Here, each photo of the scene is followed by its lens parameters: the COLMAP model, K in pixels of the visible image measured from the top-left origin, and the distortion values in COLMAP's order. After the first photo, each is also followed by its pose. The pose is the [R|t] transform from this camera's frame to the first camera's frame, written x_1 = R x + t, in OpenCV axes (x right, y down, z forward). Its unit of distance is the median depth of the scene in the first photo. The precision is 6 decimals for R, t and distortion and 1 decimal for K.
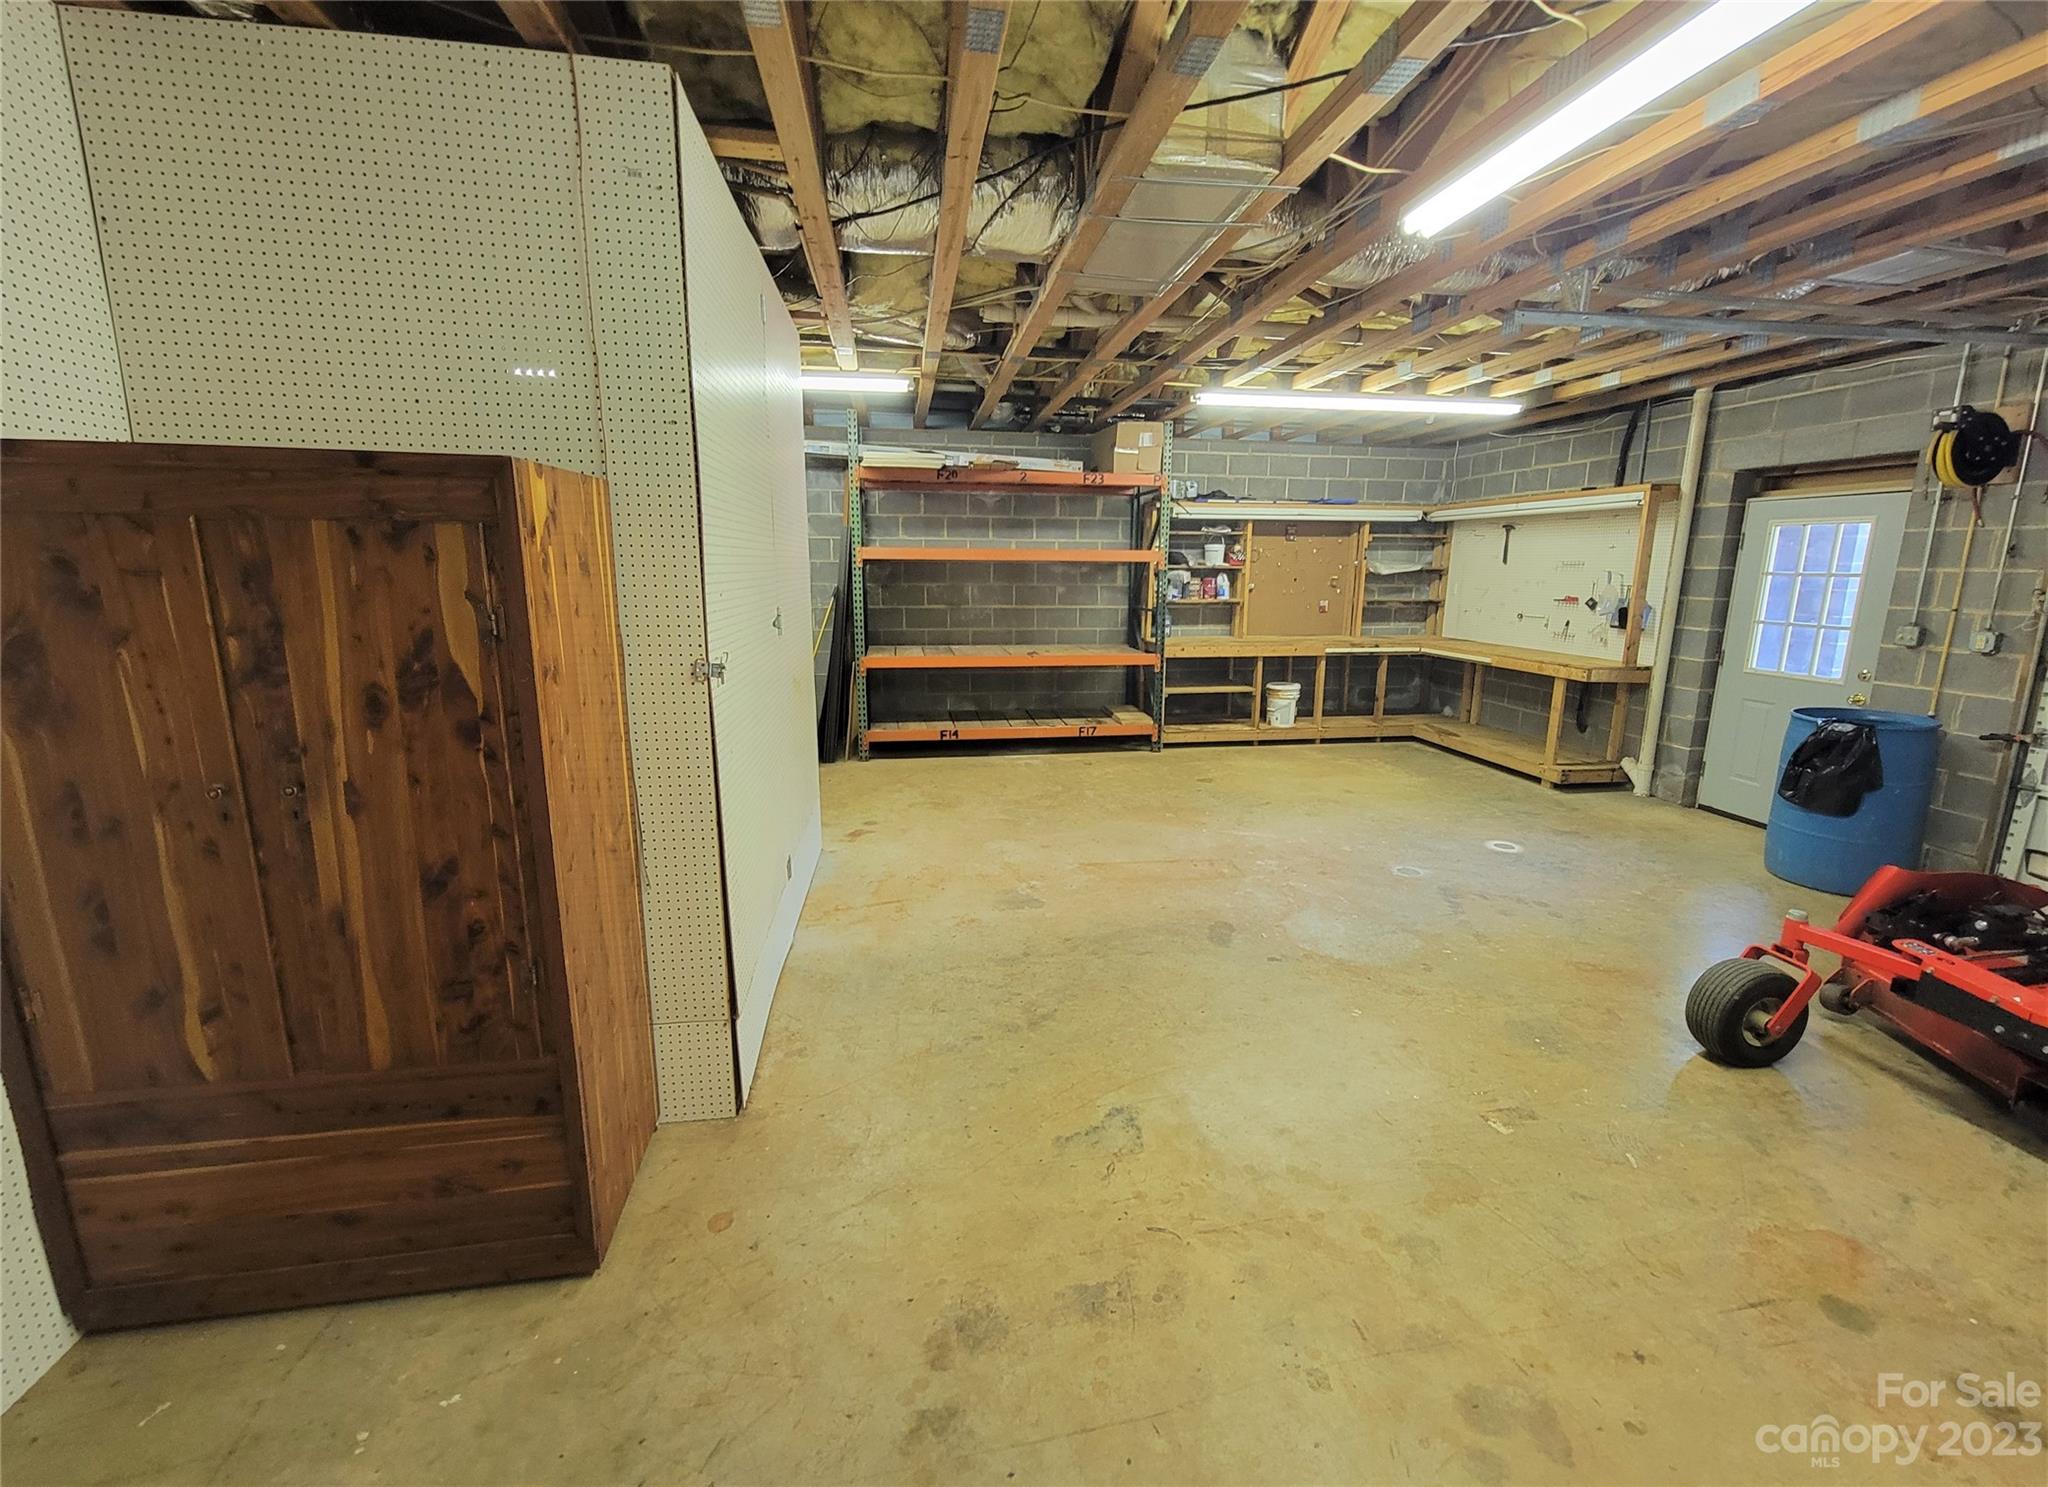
lens RADIAL K [[842.2, 0, 1028.3], [0, 842.2, 725.5], [0, 0, 1]] dist [-0.002569, -0.000866]
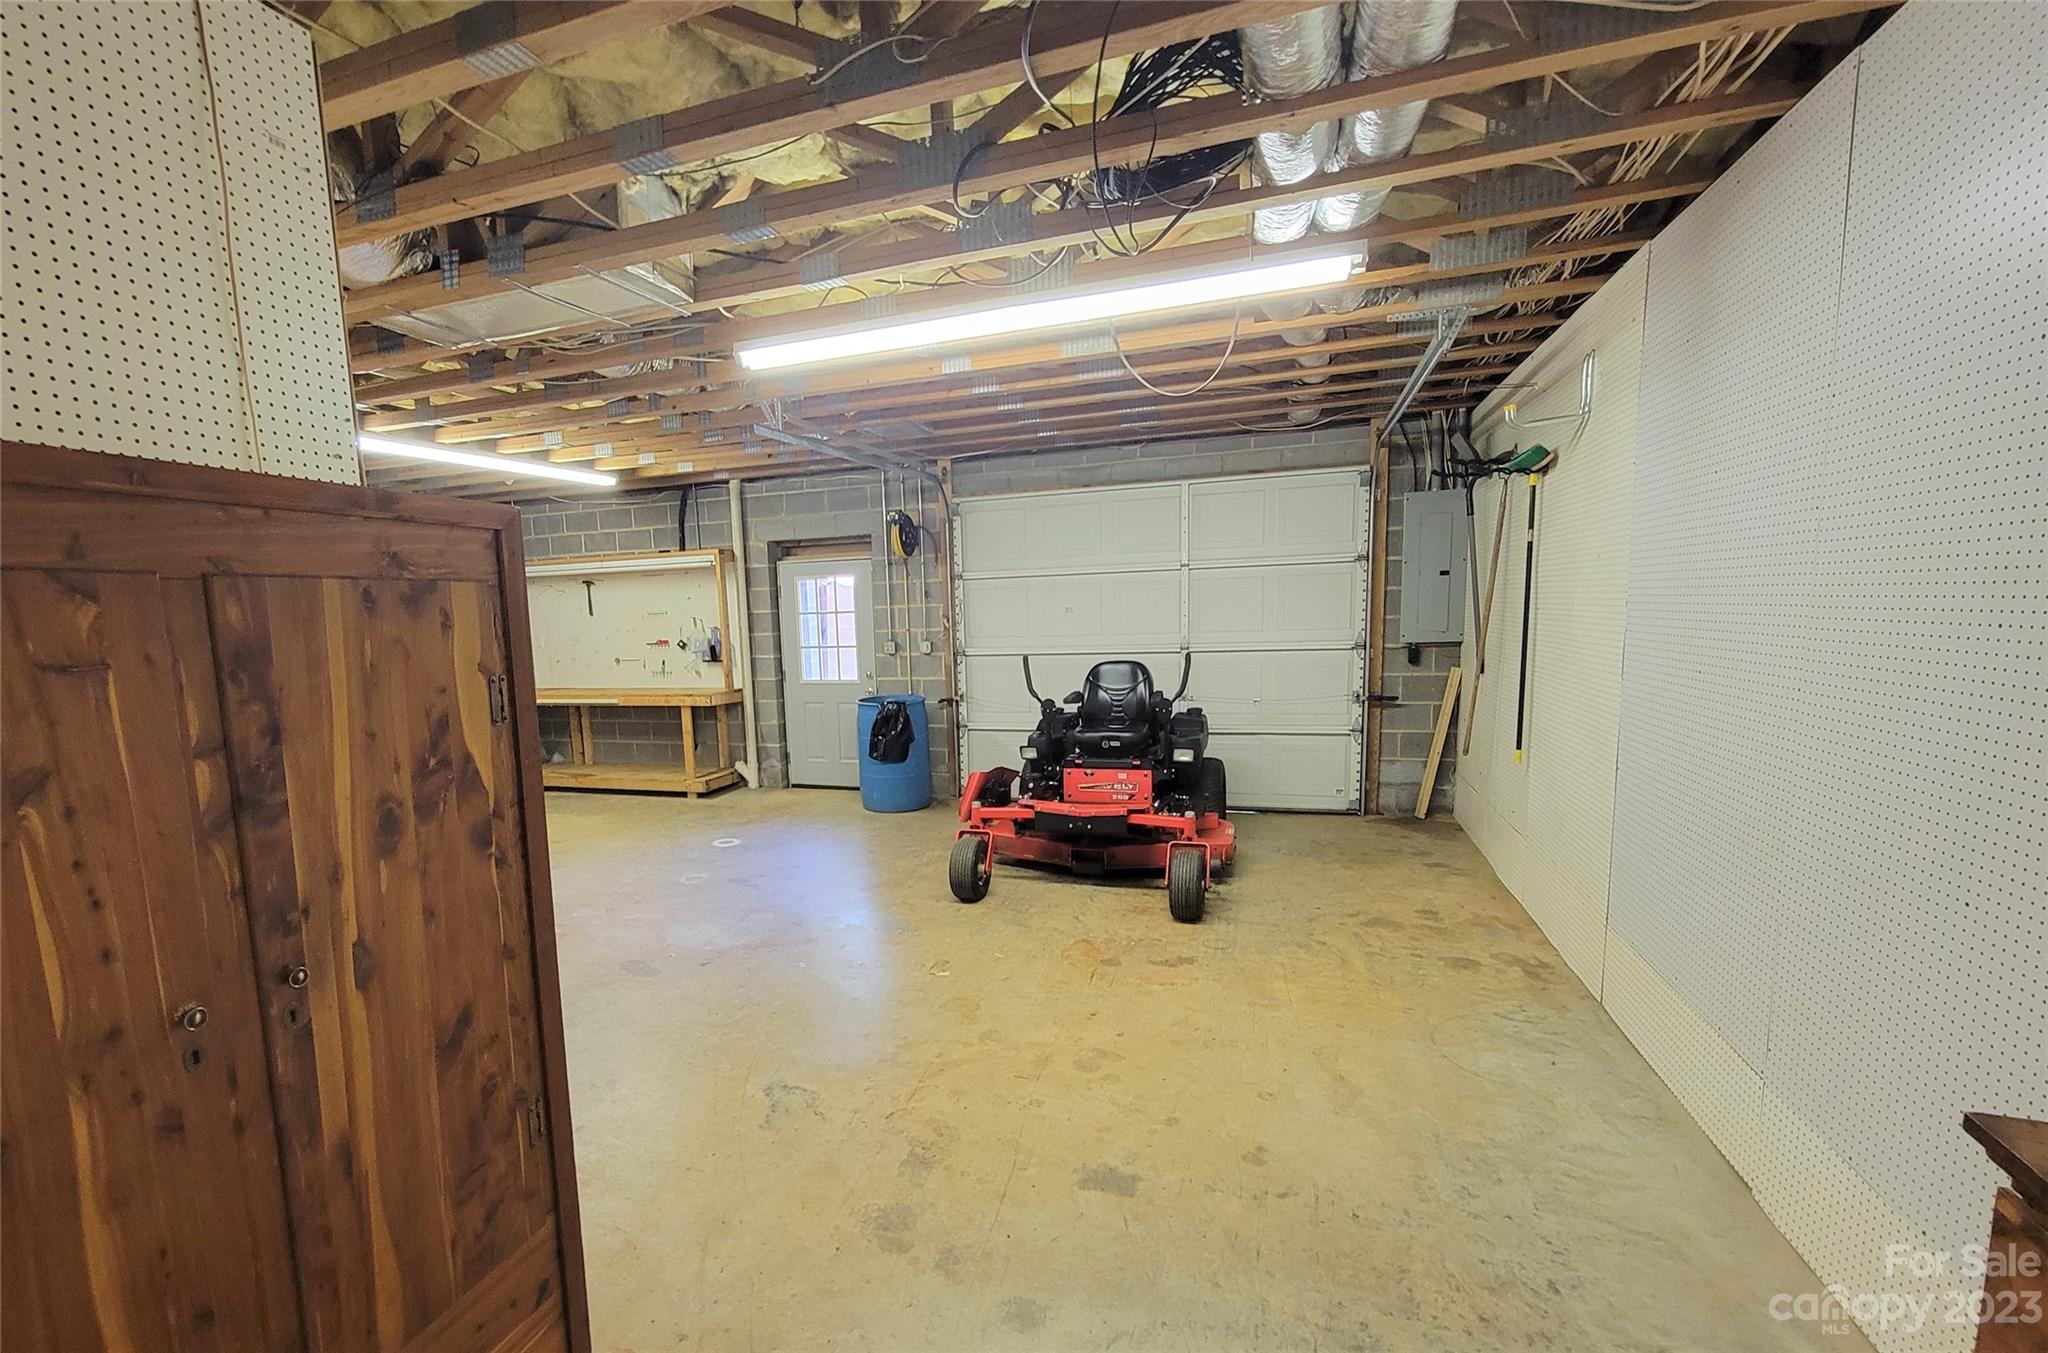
lens RADIAL K [[920.2, 0, 923.3], [0, 920.2, 728.9], [0, 0, 1]] dist [-0.001006, 0.000062]
pose [[0.495449, -0.140382, 0.857218, -0.352135], [0.203622, 0.978127, 0.042495, -0.012920], [-0.844434, 0.153495, 0.513197, 0.049435]]
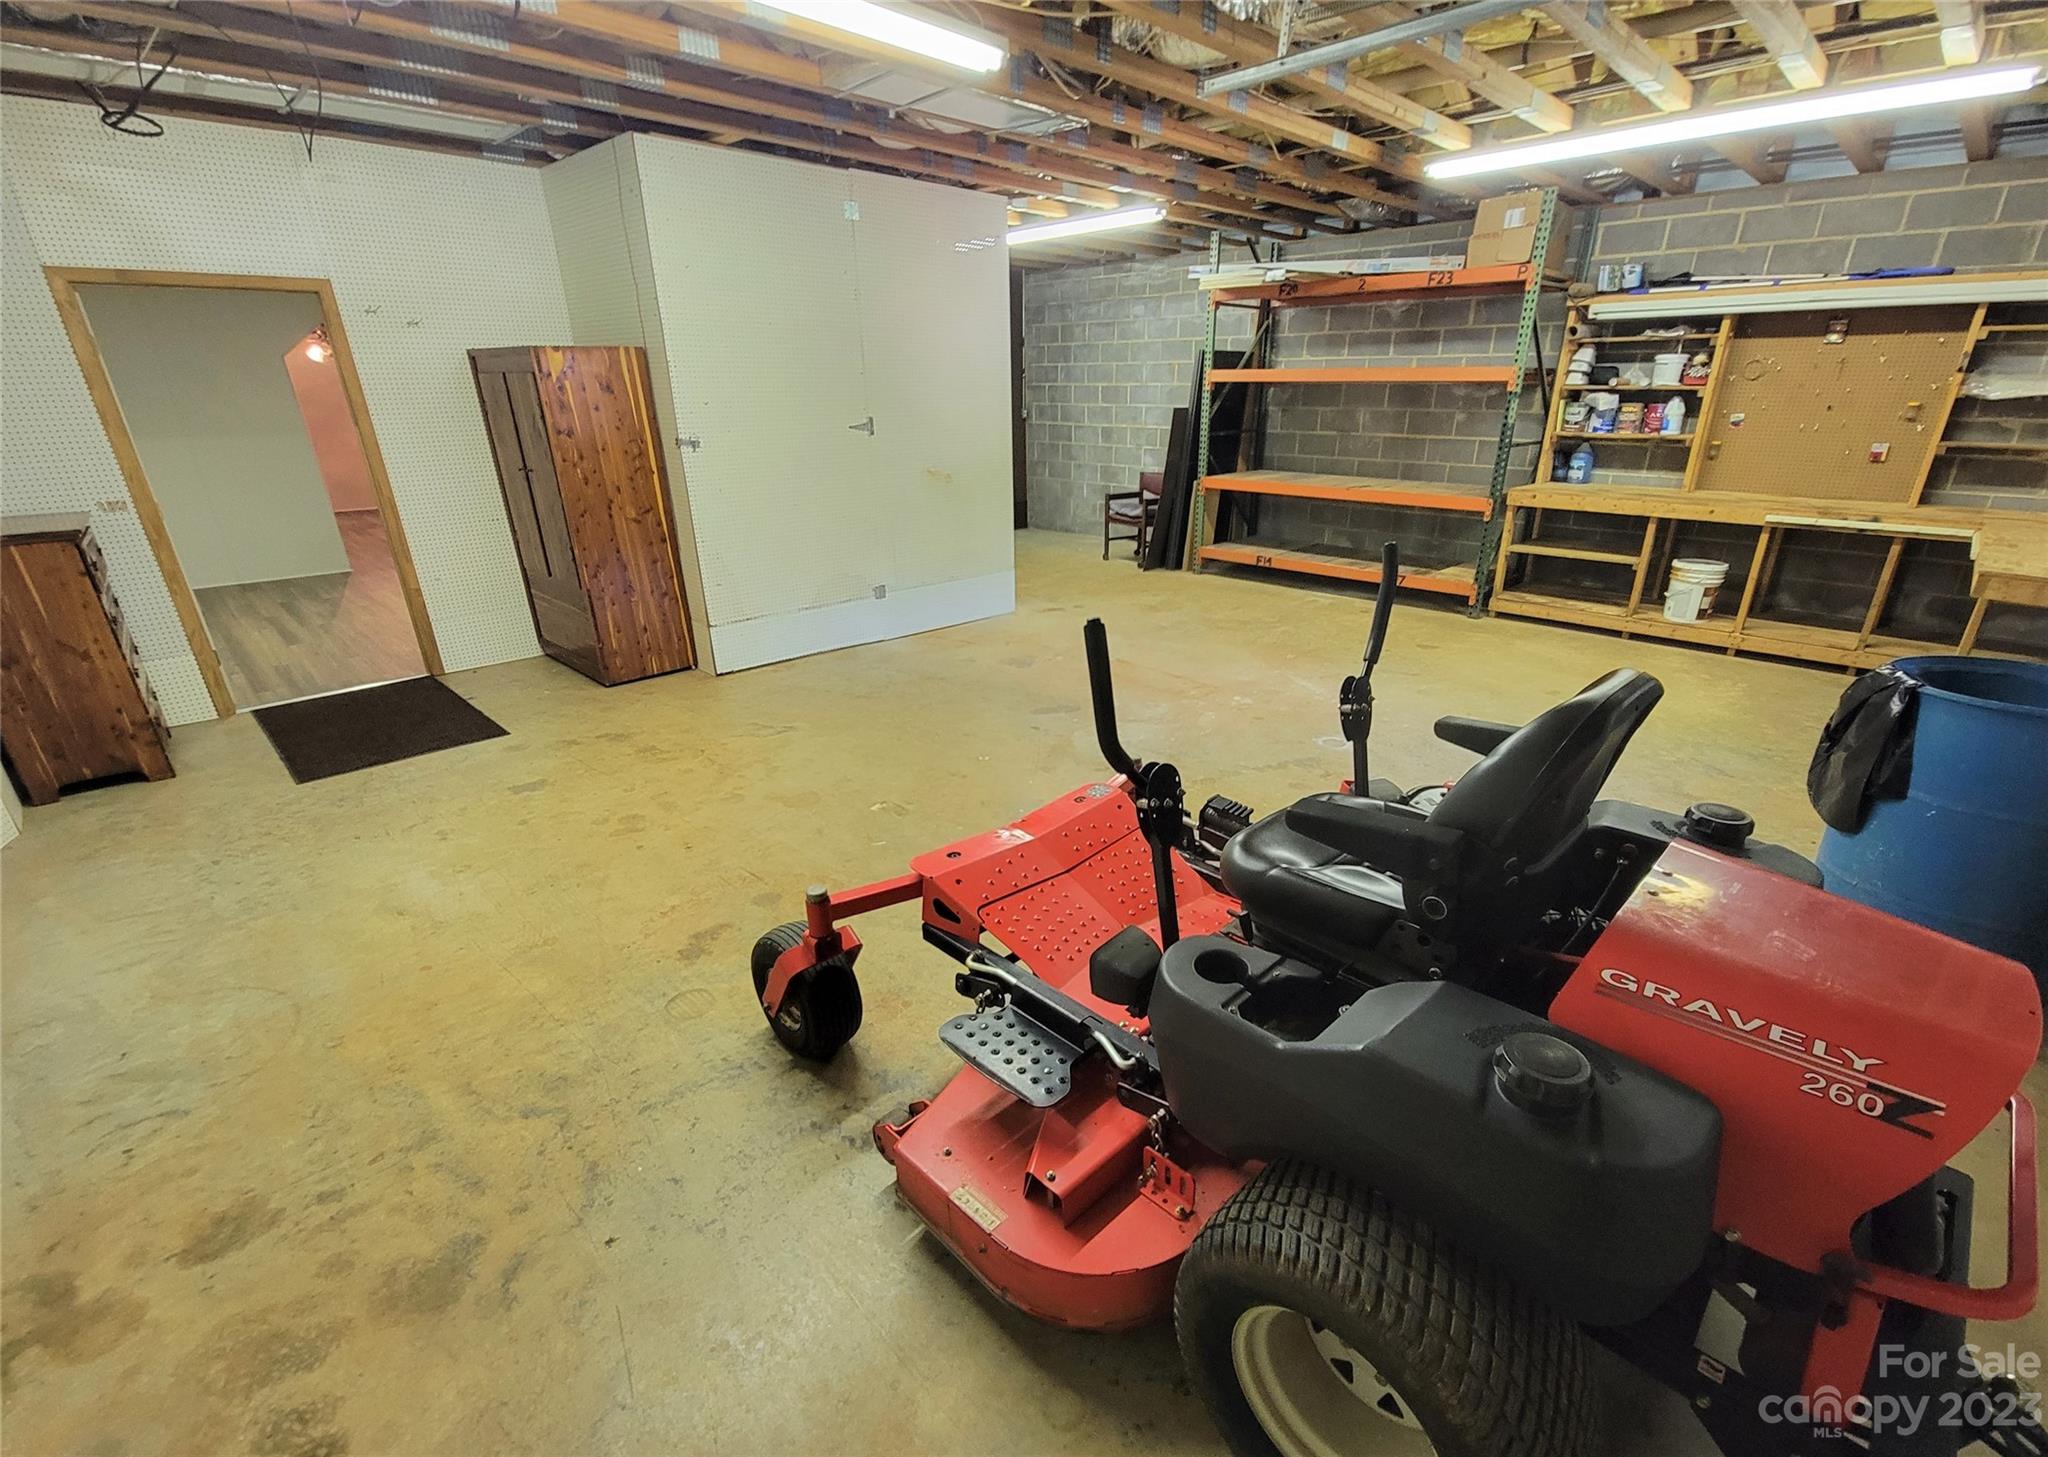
lens RADIAL K [[885.7, 0, 1035.0], [0, 885.7, 740.6], [0, 0, 1]] dist [-0.002268, 0.000516]
pose [[0.592811, 0.292659, -0.750284, 0.780970], [-0.145724, 0.955236, 0.257465, -0.021632], [0.792048, -0.043294, 0.608922, 0.134360]]
